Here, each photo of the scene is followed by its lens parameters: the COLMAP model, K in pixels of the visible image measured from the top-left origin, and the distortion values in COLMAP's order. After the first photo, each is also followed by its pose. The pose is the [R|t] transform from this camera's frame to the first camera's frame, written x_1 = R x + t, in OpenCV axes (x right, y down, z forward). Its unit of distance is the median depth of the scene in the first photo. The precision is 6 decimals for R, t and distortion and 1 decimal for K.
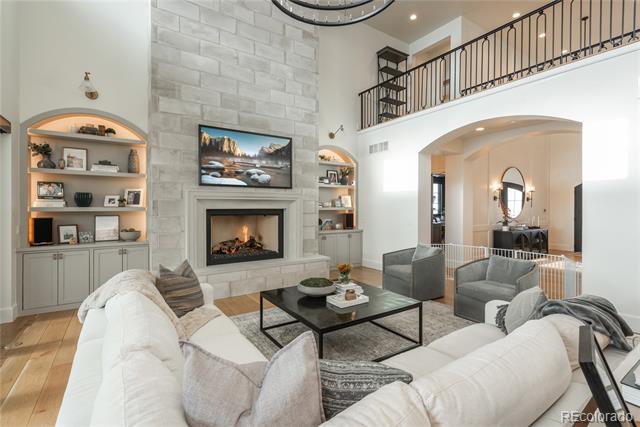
lens RADIAL K [[303.6, 0, 316.3], [0, 303.6, 208.8], [0, 0, 1]] dist [0.012348, 0.000915]
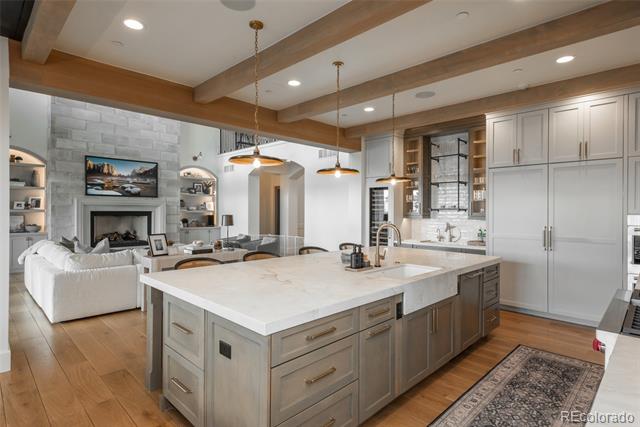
lens RADIAL K [[358.8, 0, 322.9], [0, 358.8, 214.2], [0, 0, 1]] dist [0.026803, -0.002471]
pose [[0.979956, 0.002429, 0.199198, 0.386003], [-0.002667, 0.999996, 0.000924, 0.011265], [-0.199195, -0.001437, 0.979959, -0.939480]]
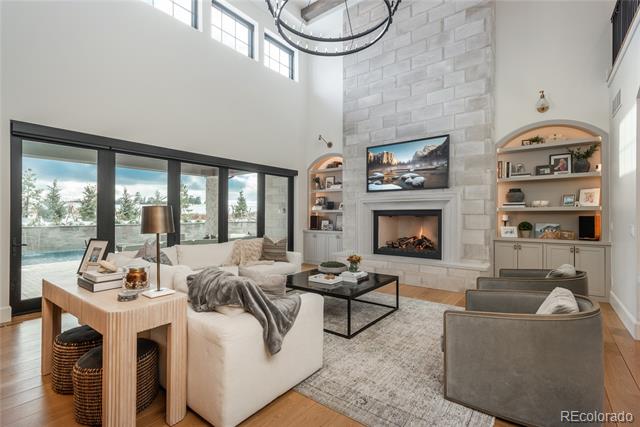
lens RADIAL K [[303.6, 0, 318.7], [0, 303.6, 214.5], [0, 0, 1]] dist [0.012348, 0.000915]
pose [[0.301988, -0.002303, -0.953309, 0.768531], [-0.007560, 0.999960, -0.004811, 0.026712], [0.953282, 0.008660, 0.301958, 0.361779]]
